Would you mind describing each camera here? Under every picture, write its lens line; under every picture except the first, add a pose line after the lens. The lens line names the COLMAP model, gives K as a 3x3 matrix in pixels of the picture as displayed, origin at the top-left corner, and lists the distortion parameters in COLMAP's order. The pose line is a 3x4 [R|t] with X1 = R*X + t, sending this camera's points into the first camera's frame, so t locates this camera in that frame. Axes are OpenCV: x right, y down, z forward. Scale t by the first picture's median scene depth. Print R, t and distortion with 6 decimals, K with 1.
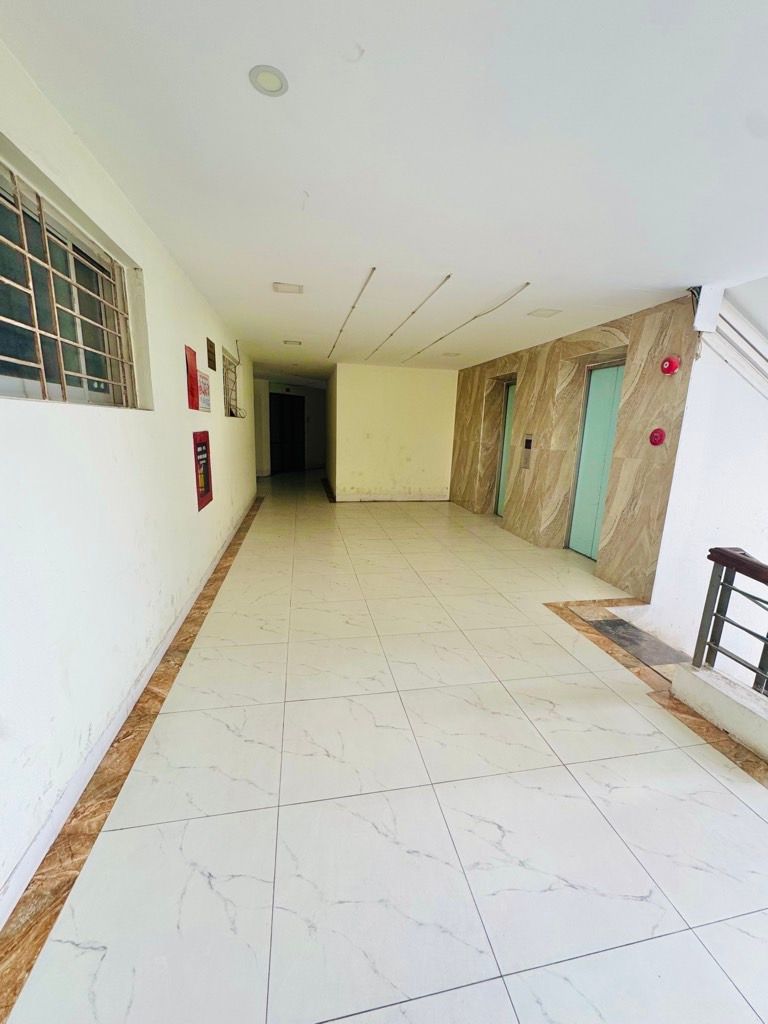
lens RADIAL K [[408.8, 0, 384.0], [0, 408.8, 512.0], [0, 0, 1]] dist [-0.000889, 0.000642]
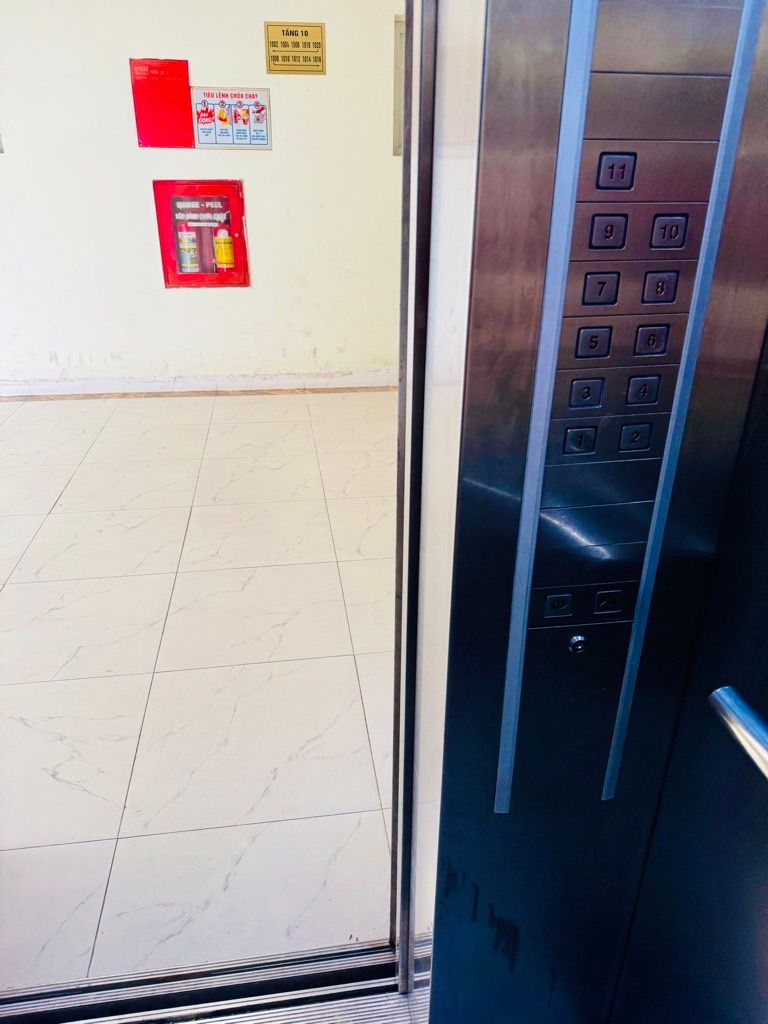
lens RADIAL K [[728.6, 0, 384.0], [0, 728.6, 512.0], [0, 0, 1]] dist [-0.001187, -0.000803]
pose [[-0.051118, 0.390440, -0.919208, 0.891990], [-0.218992, 0.893629, 0.391753, -0.232598], [0.974387, 0.221325, 0.039823, 1.299236]]
